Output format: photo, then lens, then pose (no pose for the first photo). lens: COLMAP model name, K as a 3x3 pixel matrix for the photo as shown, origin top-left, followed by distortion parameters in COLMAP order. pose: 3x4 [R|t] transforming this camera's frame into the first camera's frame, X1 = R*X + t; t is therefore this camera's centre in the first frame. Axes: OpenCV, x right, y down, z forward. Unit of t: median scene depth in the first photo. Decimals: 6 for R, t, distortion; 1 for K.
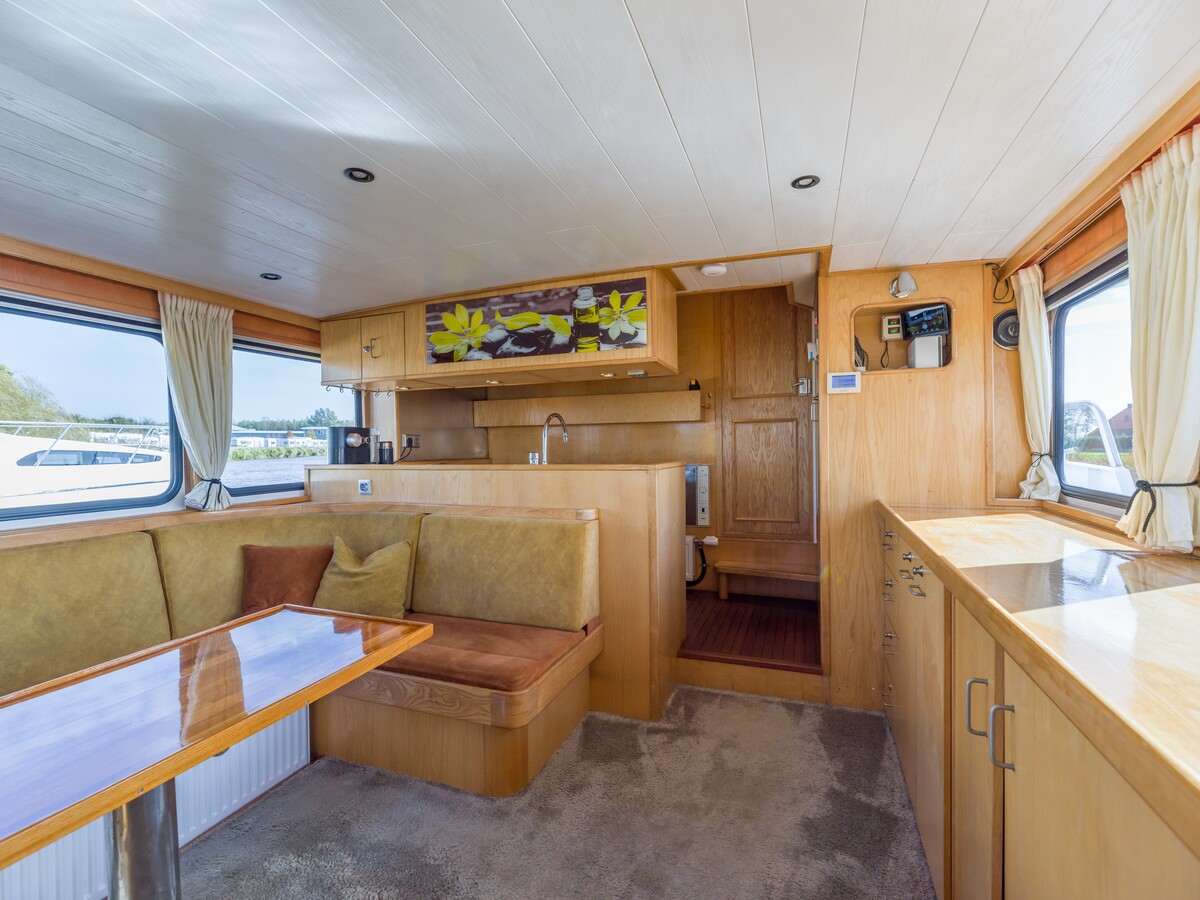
lens RADIAL K [[543.4, 0, 600.3], [0, 543.4, 456.6], [0, 0, 1]] dist [0.003559, 0.000096]
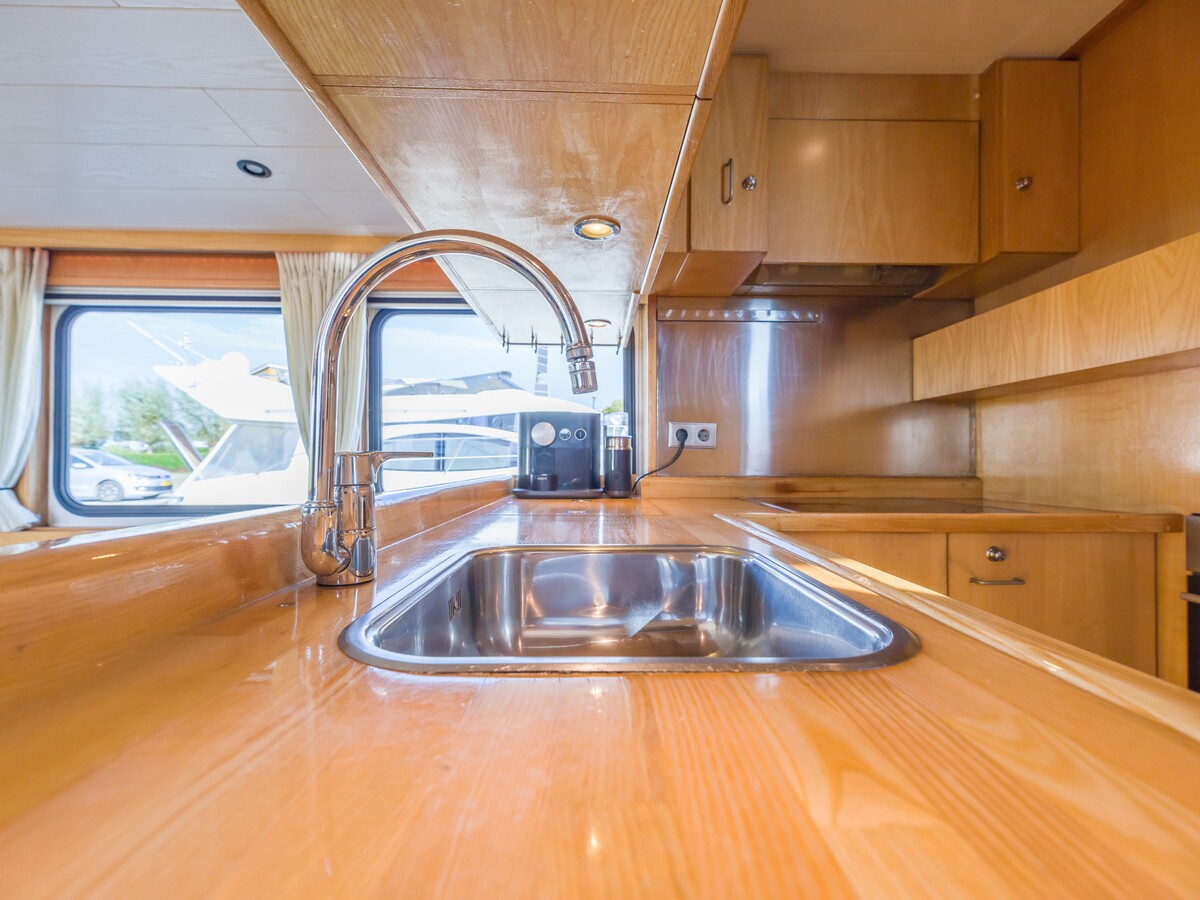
lens RADIAL K [[543.4, 0, 600.3], [0, 543.4, 456.6], [0, 0, 1]] dist [0.003559, 0.000096]
pose [[0.367991, 0.007029, -0.929803, 0.115142], [-0.023835, 0.999714, -0.001876, -0.009539], [0.929524, 0.022853, 0.368053, 1.083242]]
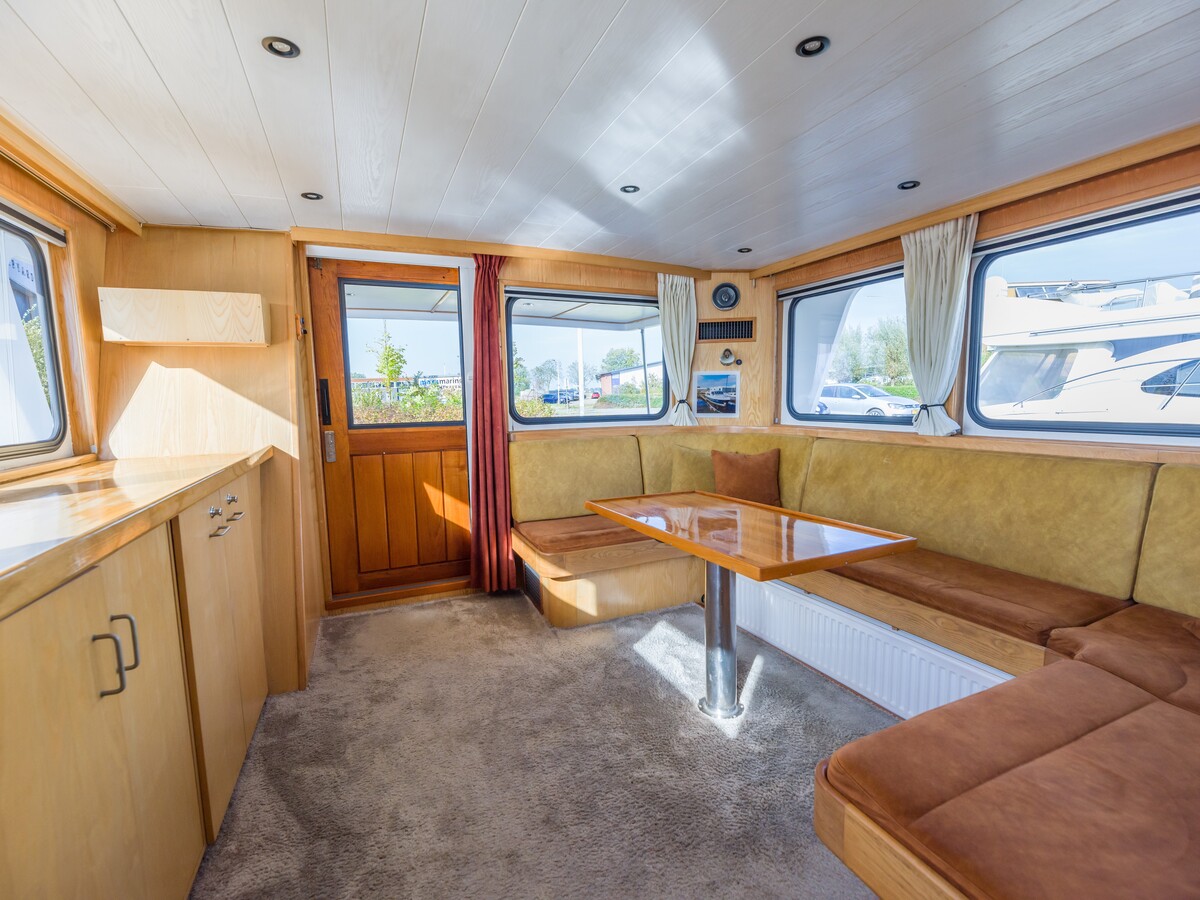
lens RADIAL K [[543.4, 0, 600.3], [0, 543.4, 456.6], [0, 0, 1]] dist [0.003559, 0.000096]
pose [[-0.711326, 0.101919, -0.695433, 0.286683], [0.014599, 0.991360, 0.130356, 0.006894], [0.702710, 0.082573, -0.706668, 0.882634]]
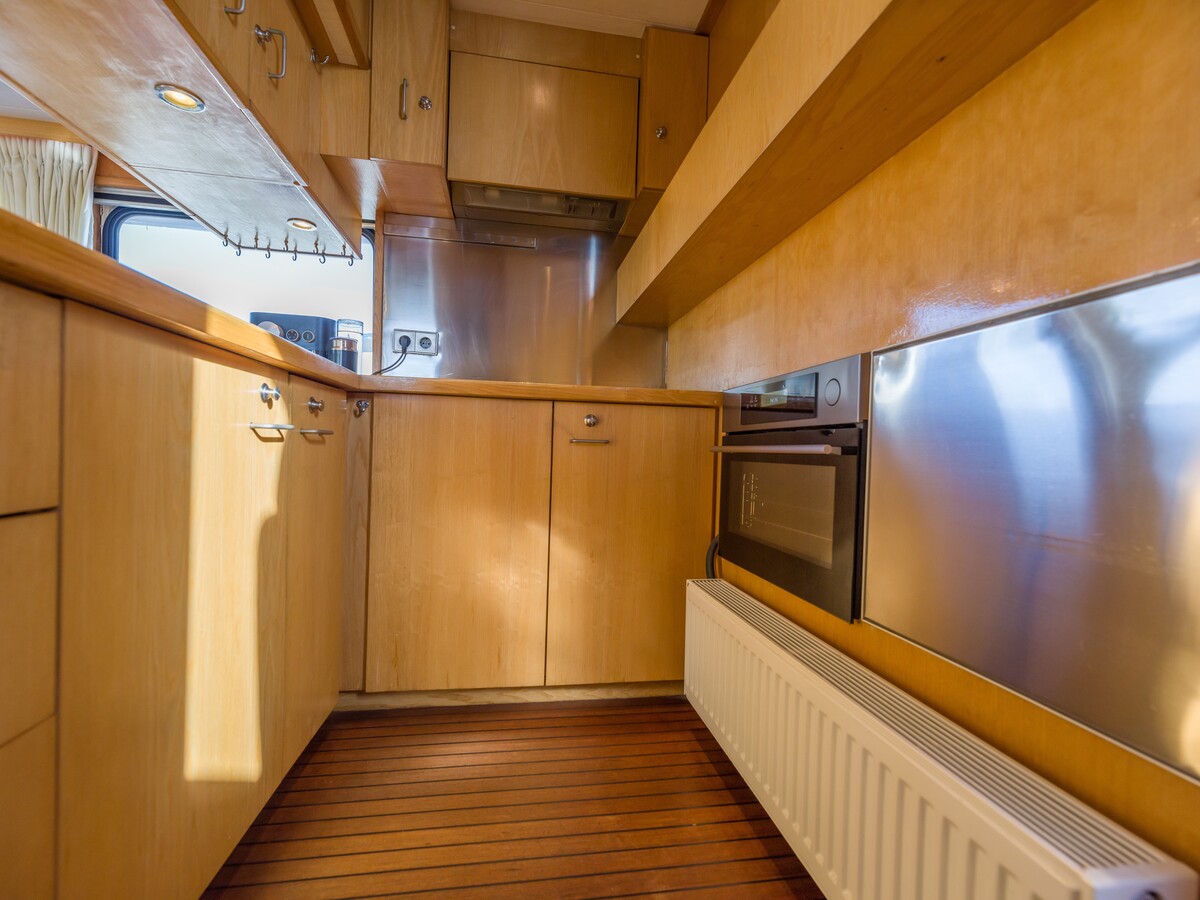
lens RADIAL K [[556.3, 0, 600.0], [0, 556.3, 450.0], [0, 0, 1]] dist [0.001460, 0.000178]
pose [[0.503845, 0.030397, -0.863259, 0.324957], [-0.051425, 0.998664, 0.005150, 0.094883], [0.862262, 0.041798, 0.504735, 1.289353]]
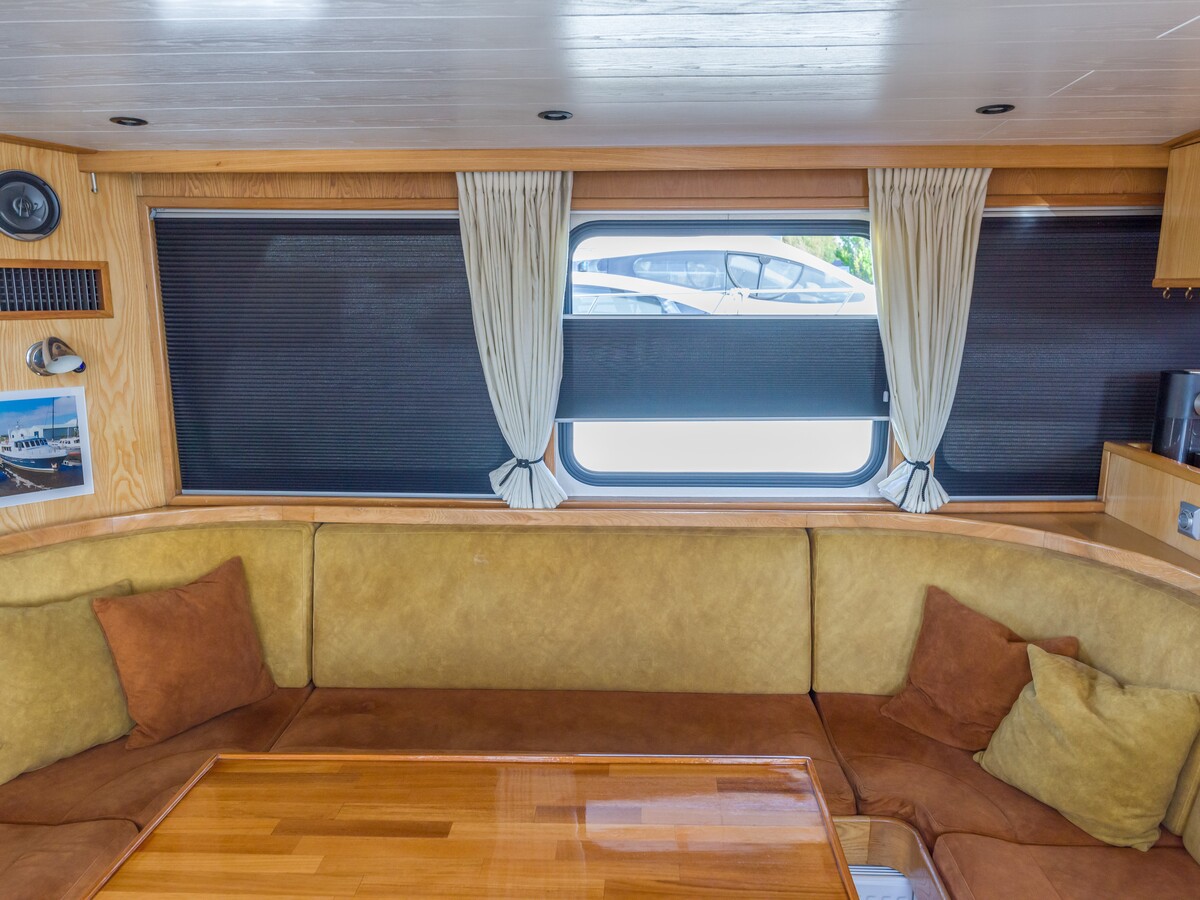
lens RADIAL K [[878.4, 0, 600.2], [0, 878.4, 458.5], [0, 0, 1]] dist [0.000939, 0.001968]
pose [[0.301819, 0.197878, -0.932604, 0.114273], [-0.022206, 0.979417, 0.200624, -0.156530], [0.953107, -0.039843, 0.300001, 0.362211]]
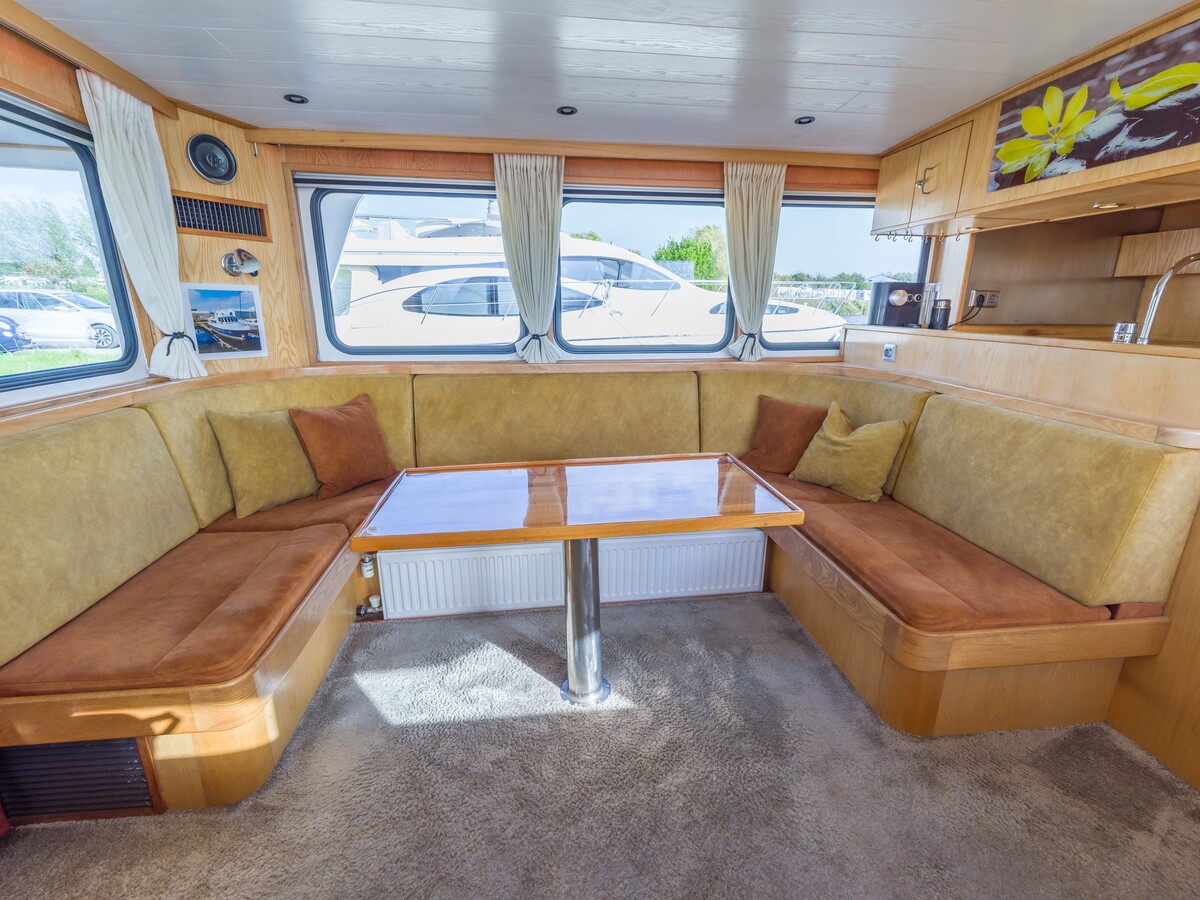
lens RADIAL K [[543.4, 0, 600.3], [0, 543.4, 456.6], [0, 0, 1]] dist [0.003559, 0.000096]
pose [[0.463999, 0.257515, -0.847580, 0.178954], [-0.027178, 0.960501, 0.276945, -0.017798], [0.885419, -0.105467, 0.452670, 0.177490]]
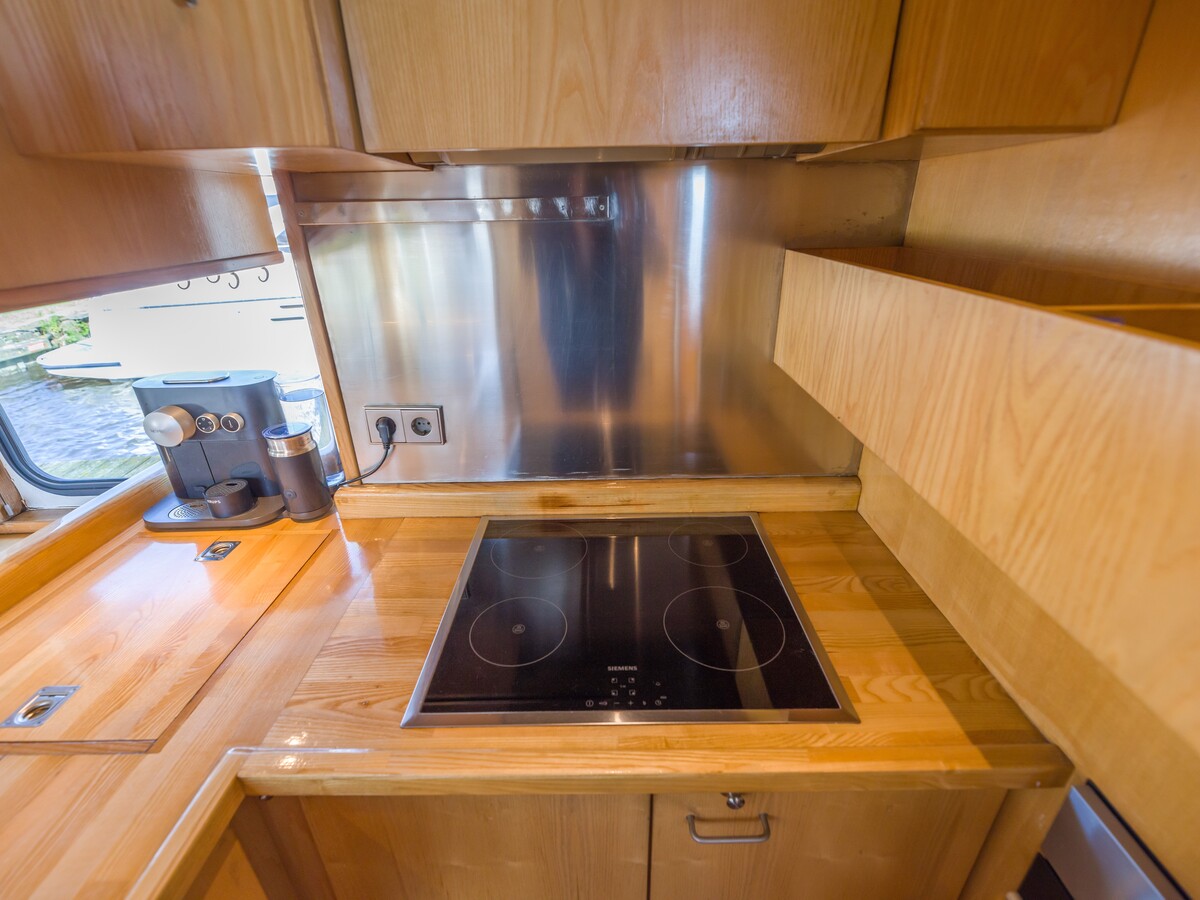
lens RADIAL K [[556.3, 0, 595.9], [0, 556.3, 469.5], [0, 0, 1]] dist [-0.001239, -0.000207]
pose [[0.353844, 0.407766, -0.841737, -0.054173], [0.000423, 0.899891, 0.436116, -0.205938], [0.935304, -0.154673, 0.318248, 1.453381]]
